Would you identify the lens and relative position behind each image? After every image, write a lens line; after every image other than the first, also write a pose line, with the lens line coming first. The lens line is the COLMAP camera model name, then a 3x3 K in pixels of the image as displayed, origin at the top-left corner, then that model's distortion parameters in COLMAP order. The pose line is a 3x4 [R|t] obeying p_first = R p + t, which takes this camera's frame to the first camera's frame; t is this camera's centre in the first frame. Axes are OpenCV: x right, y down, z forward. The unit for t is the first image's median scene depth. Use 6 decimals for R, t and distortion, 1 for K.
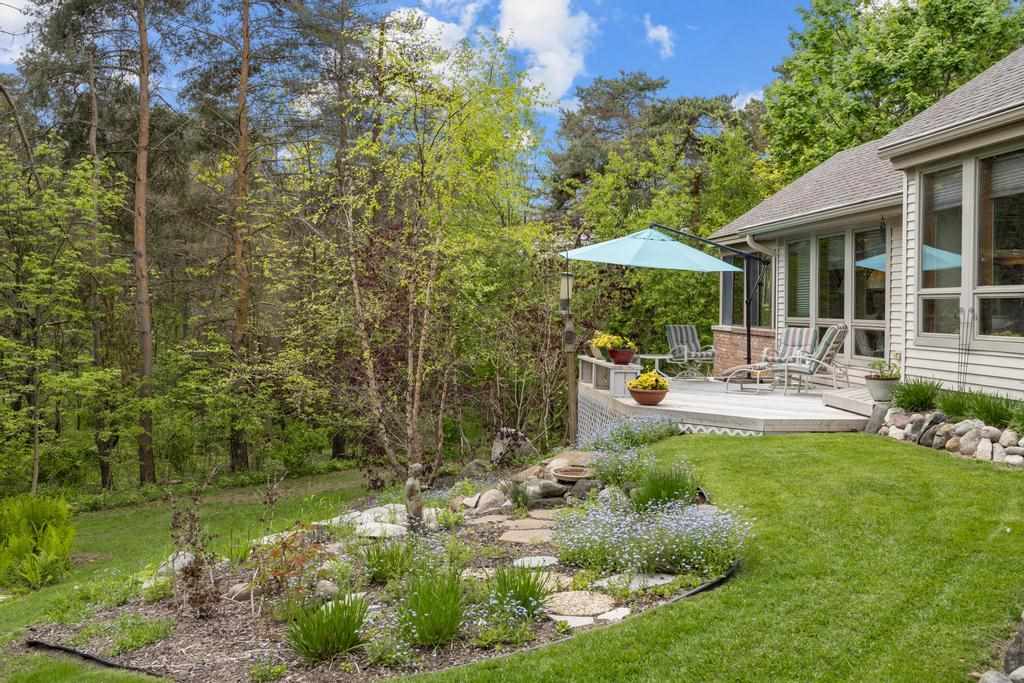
lens RADIAL K [[976.1, 0, 504.8], [0, 976.1, 319.9], [0, 0, 1]] dist [0.013713, 0.000000]
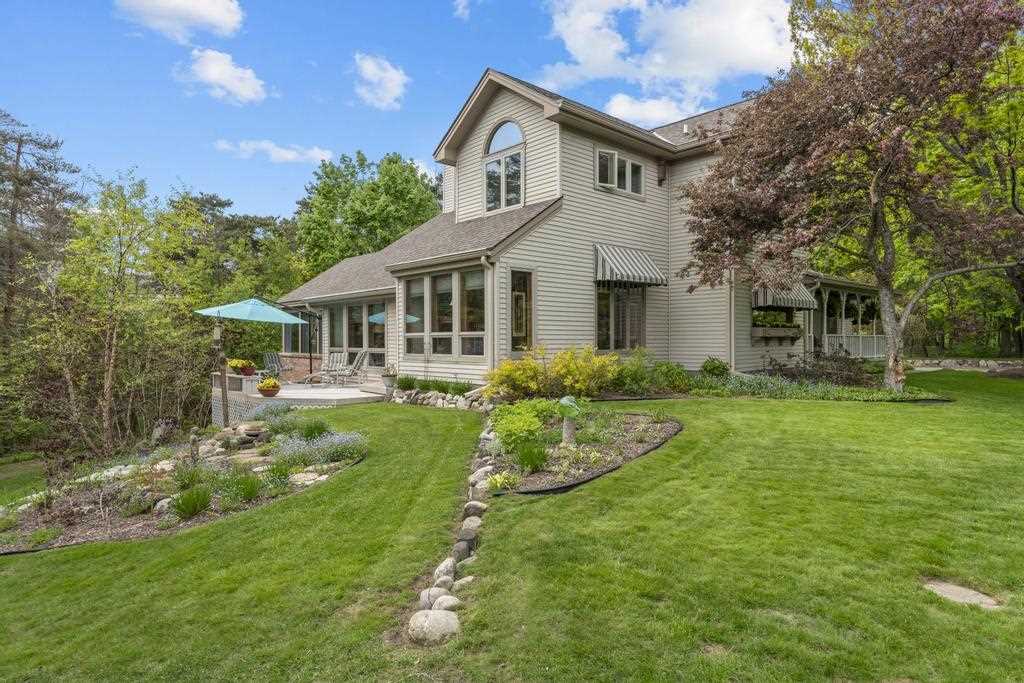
lens RADIAL K [[610.6, 0, 511.8], [0, 610.6, 341.7], [0, 0, 1]] dist [-0.002477, 0.000333]
pose [[0.799009, -0.011680, 0.601205, -0.170900], [0.018525, 0.999815, -0.005195, -0.001866], [-0.601033, 0.015288, 0.799078, -0.184706]]
